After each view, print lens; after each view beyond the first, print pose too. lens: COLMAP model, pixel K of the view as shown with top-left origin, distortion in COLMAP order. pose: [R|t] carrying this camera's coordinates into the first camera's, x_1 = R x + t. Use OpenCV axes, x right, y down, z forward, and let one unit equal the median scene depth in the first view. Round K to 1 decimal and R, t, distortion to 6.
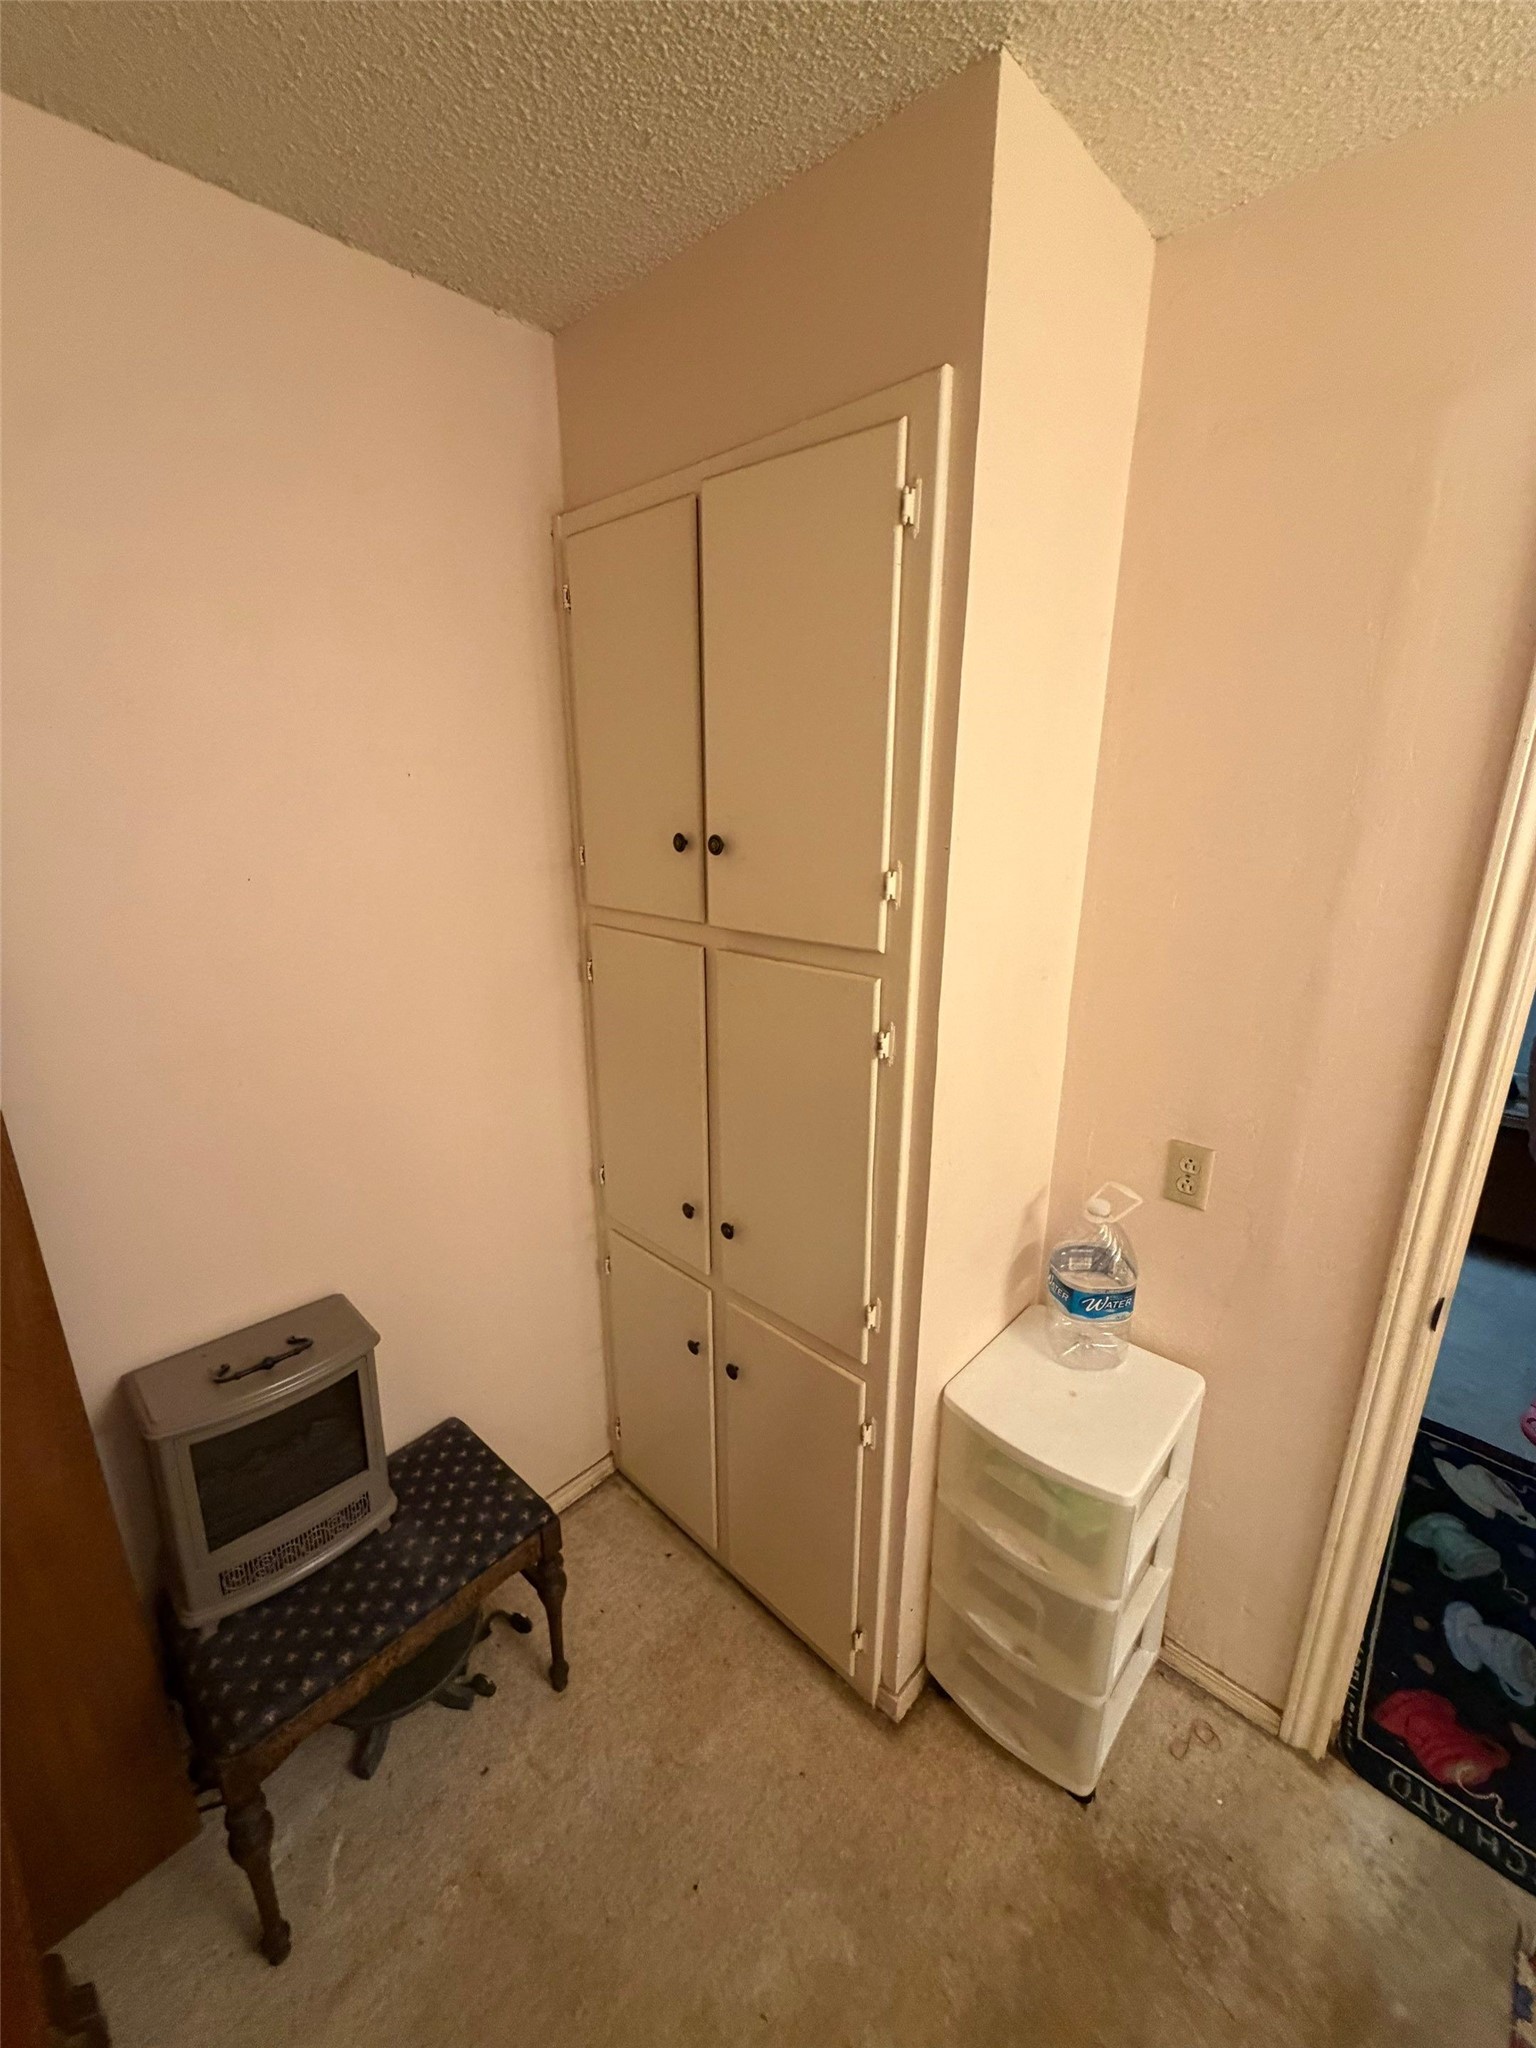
lens RADIAL K [[816.4, 0, 764.9], [0, 816.4, 1016.8], [0, 0, 1]] dist [-0.000431, 0.000120]
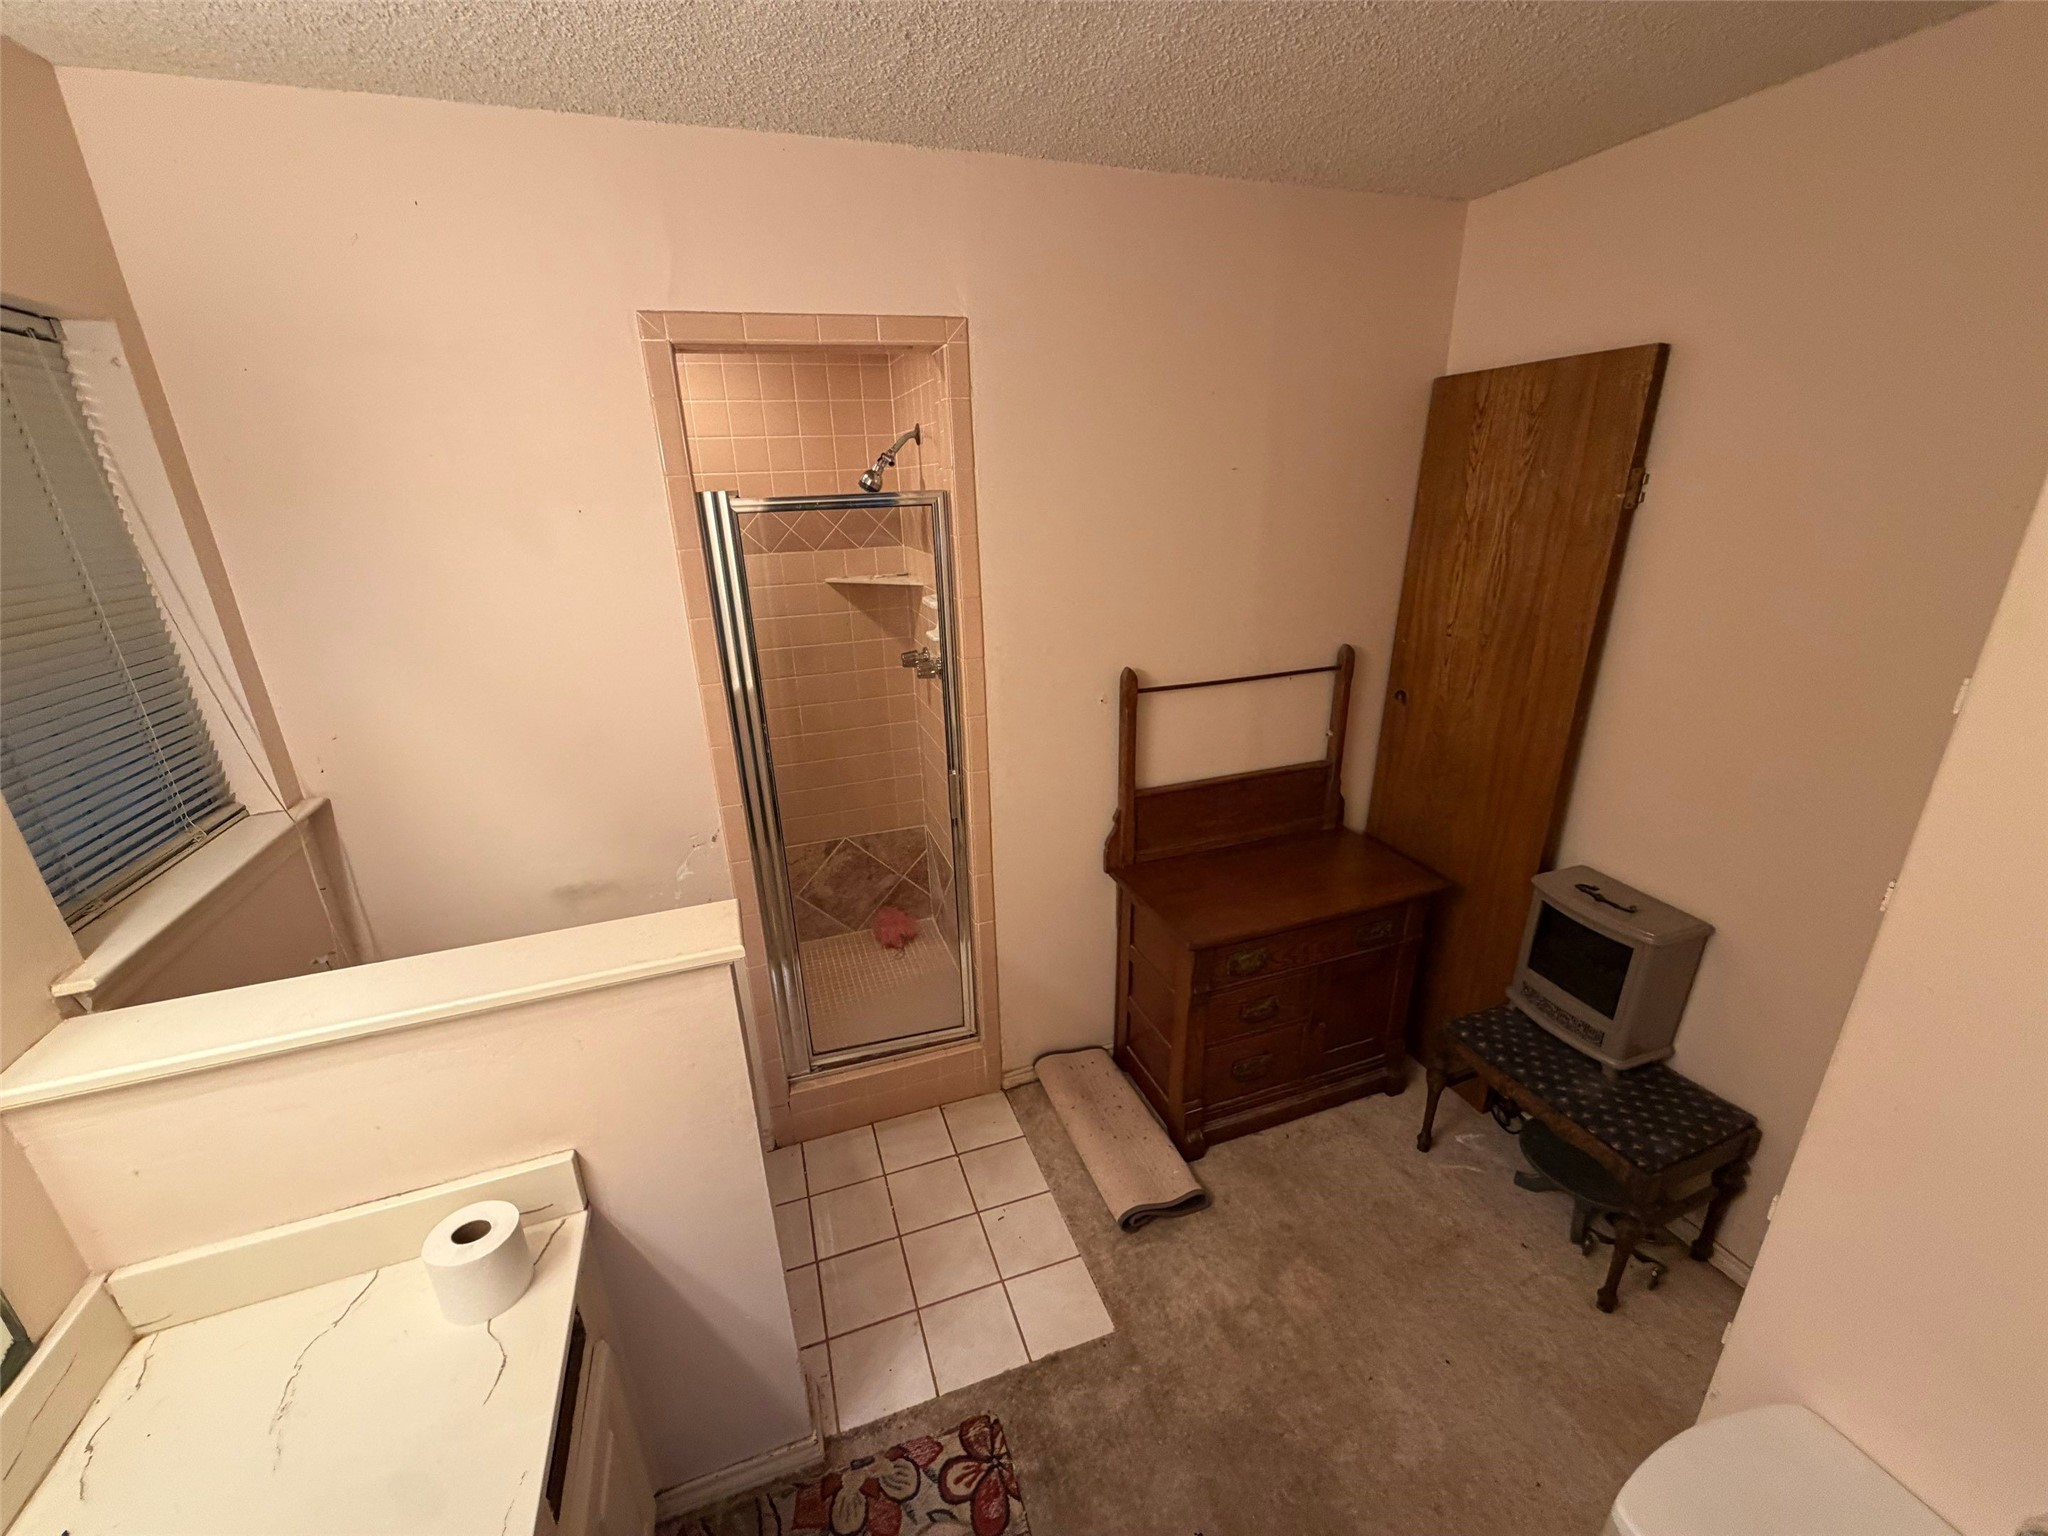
lens RADIAL K [[816.4, 0, 1024.0], [0, 816.4, 768.0], [0, 0, 1]] dist [-0.000431, 0.000120]
pose [[-0.452165, 0.309666, -0.836453, 0.979216], [-0.214706, 0.872432, 0.439050, -0.202789], [0.865707, 0.378114, -0.327996, 0.443282]]
